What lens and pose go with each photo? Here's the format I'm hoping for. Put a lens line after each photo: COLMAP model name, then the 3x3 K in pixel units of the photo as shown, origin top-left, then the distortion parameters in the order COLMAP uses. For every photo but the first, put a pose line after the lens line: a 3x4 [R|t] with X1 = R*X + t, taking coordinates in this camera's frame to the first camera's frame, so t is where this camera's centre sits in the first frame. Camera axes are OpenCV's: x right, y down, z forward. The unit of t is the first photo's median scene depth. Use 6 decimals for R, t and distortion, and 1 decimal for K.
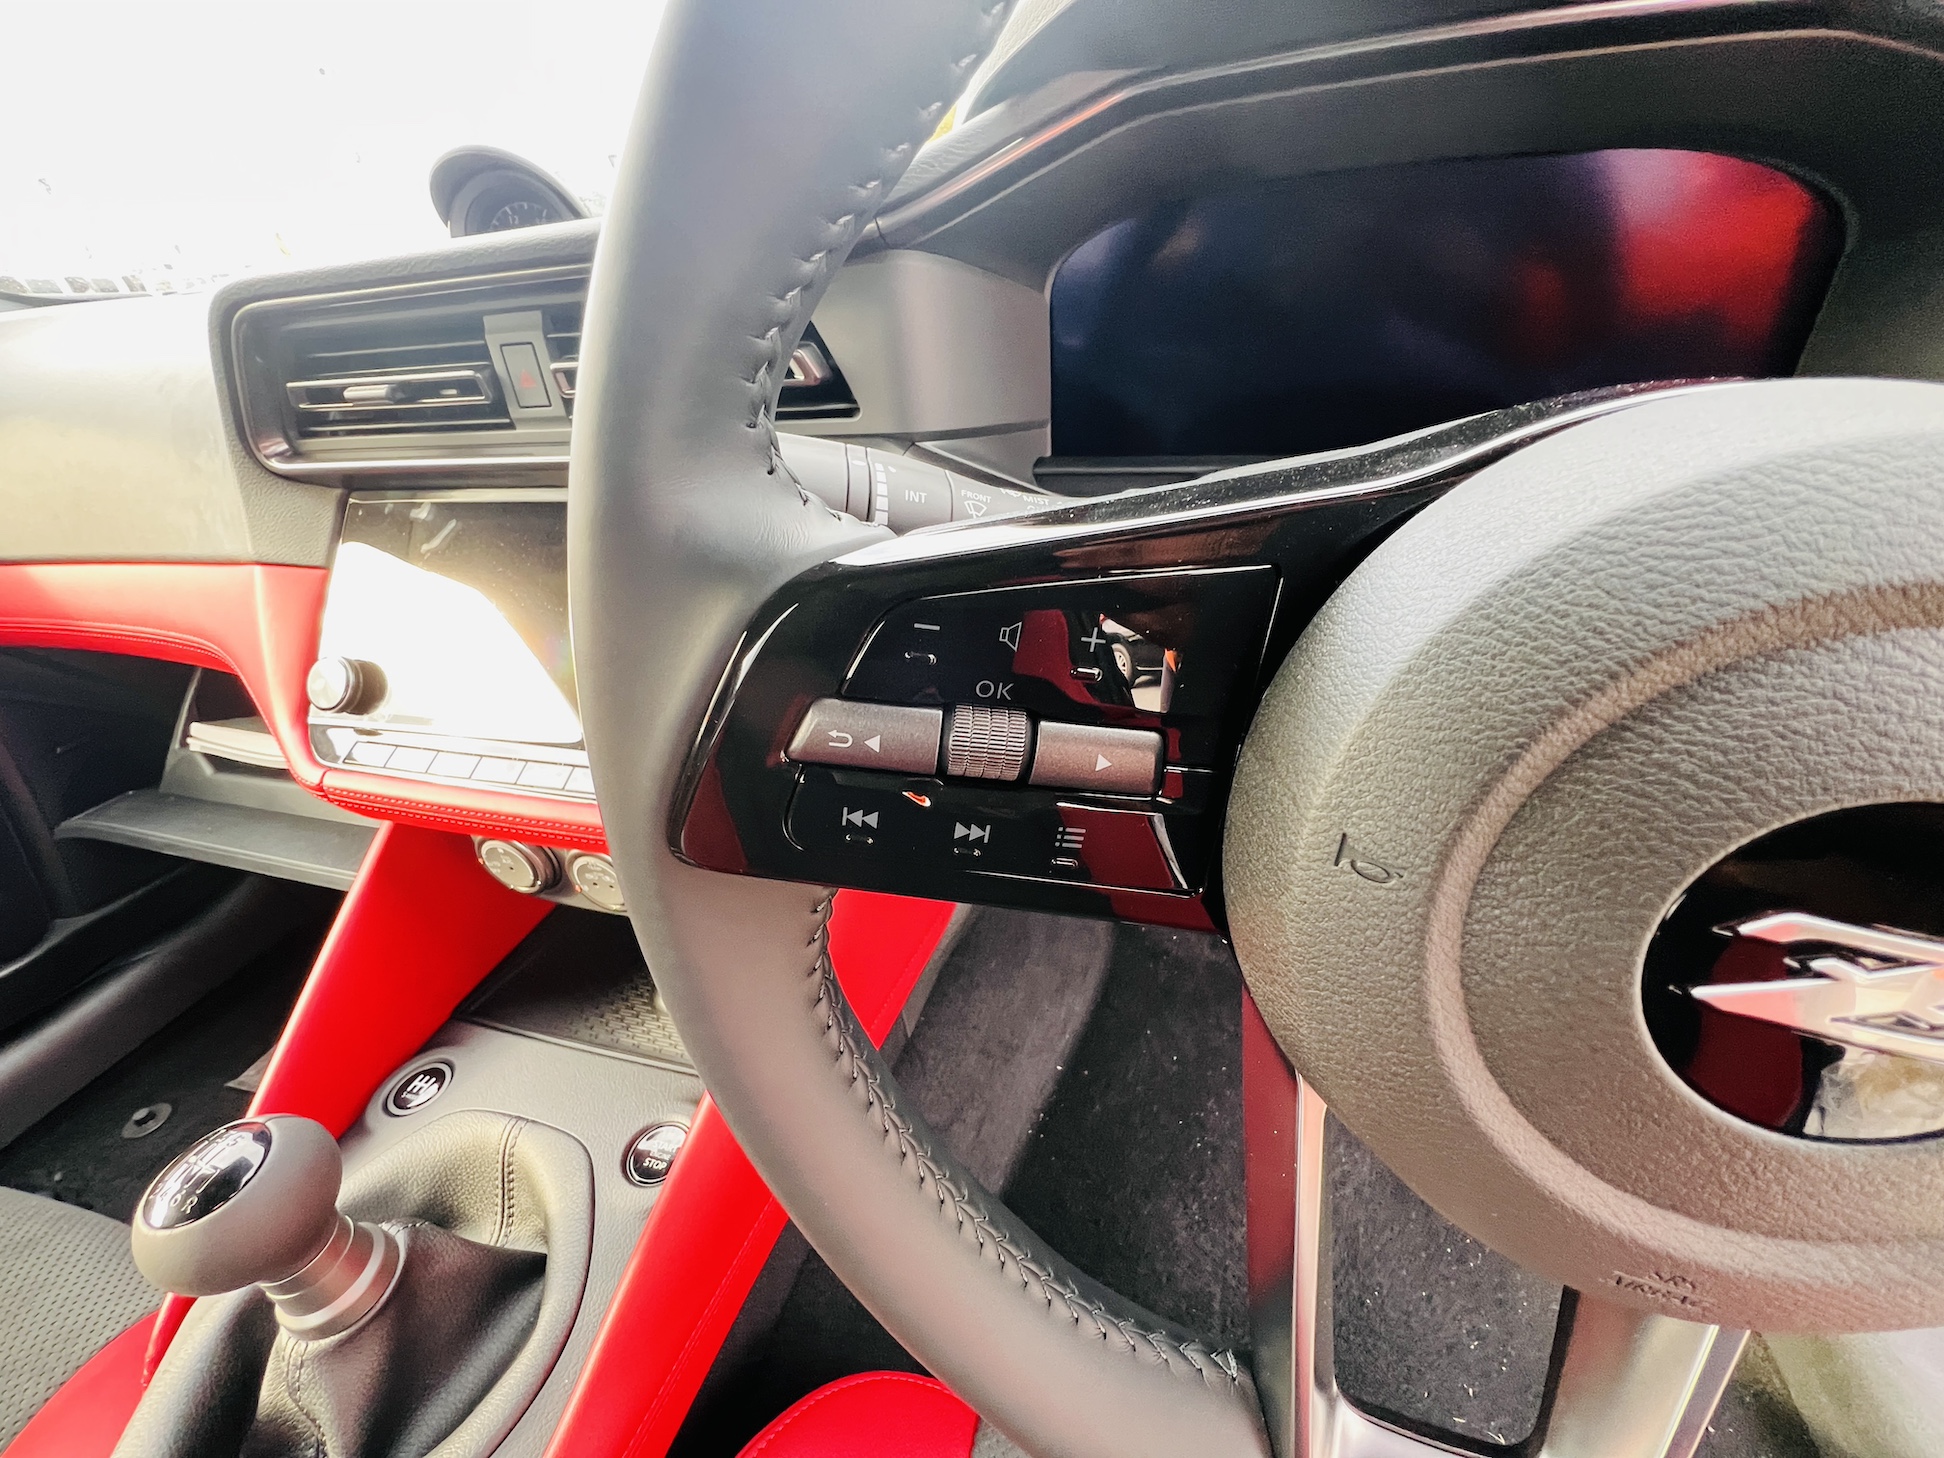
lens RADIAL K [[787.1, 0, 972.0], [0, 787.1, 729.0], [0, 0, 1]] dist [-0.002059, 0.000256]
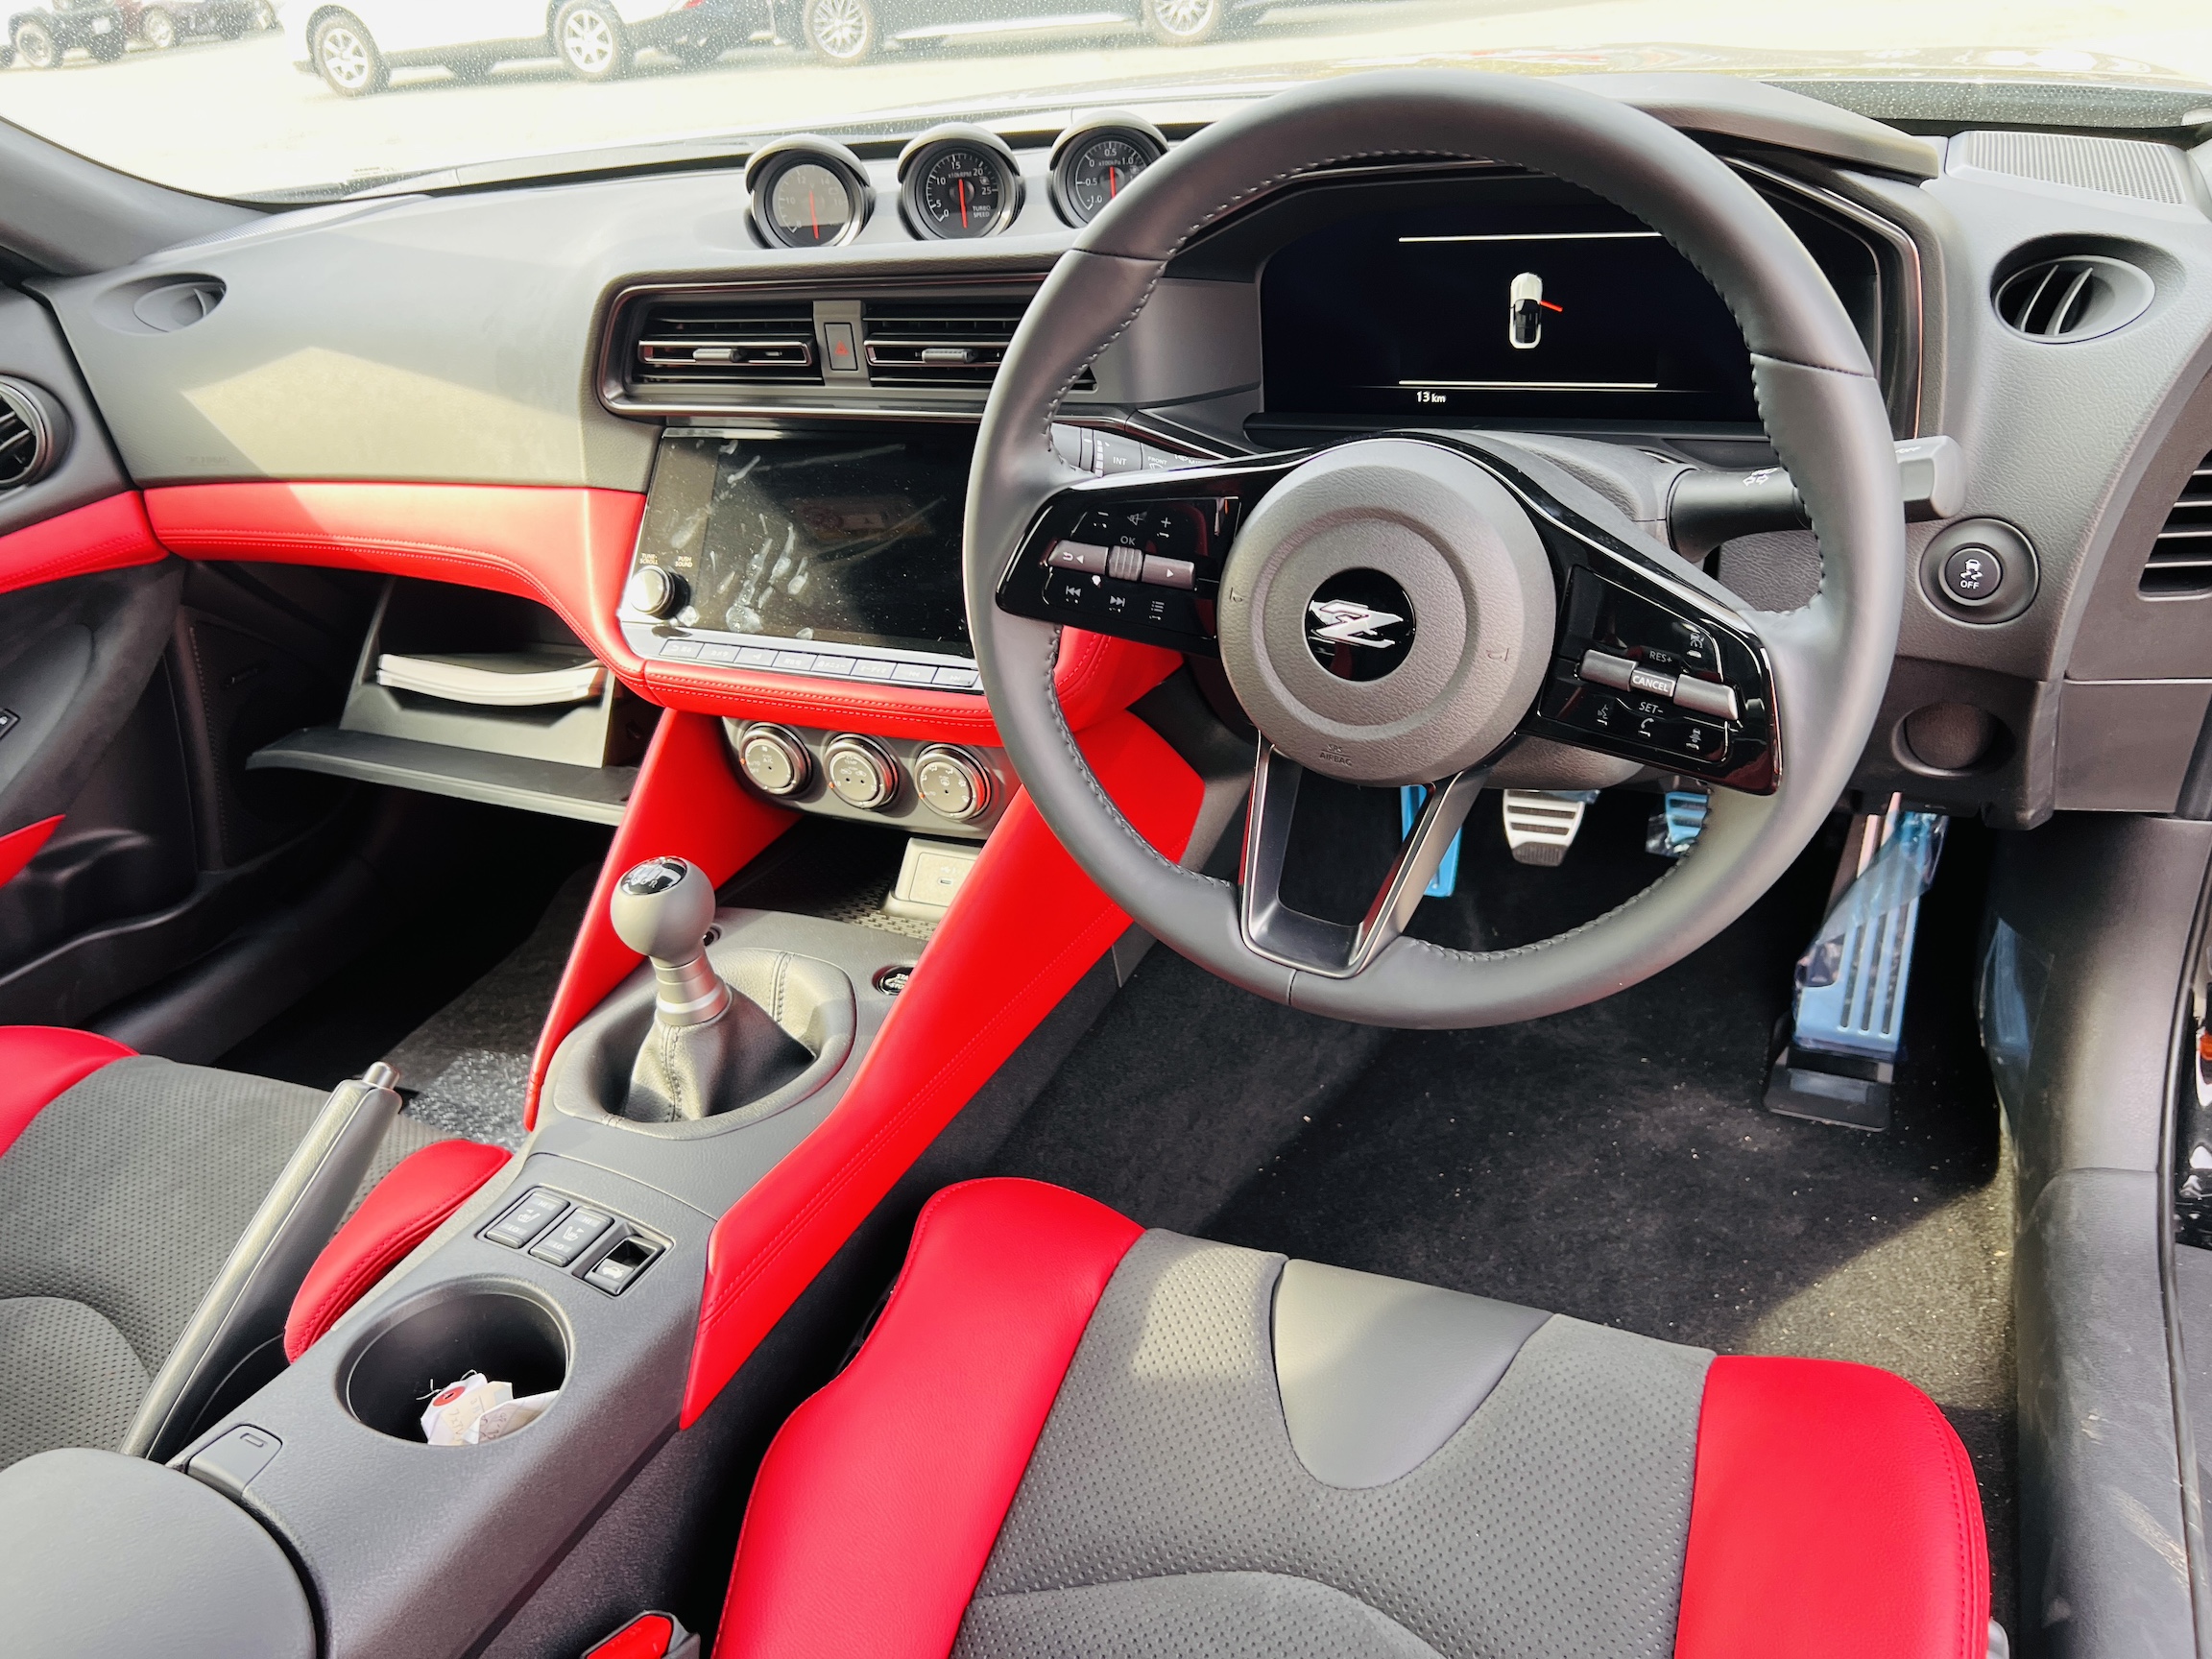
lens RADIAL K [[1676.8, 0, 1108.8], [0, 1676.8, 805.6], [0, 0, 1]] dist [0.057574, 0.001366]
pose [[0.987984, 0.051293, -0.145794, 0.283590], [-0.057477, 0.997603, -0.038526, 0.357618], [0.143469, 0.046443, 0.988565, -1.540205]]
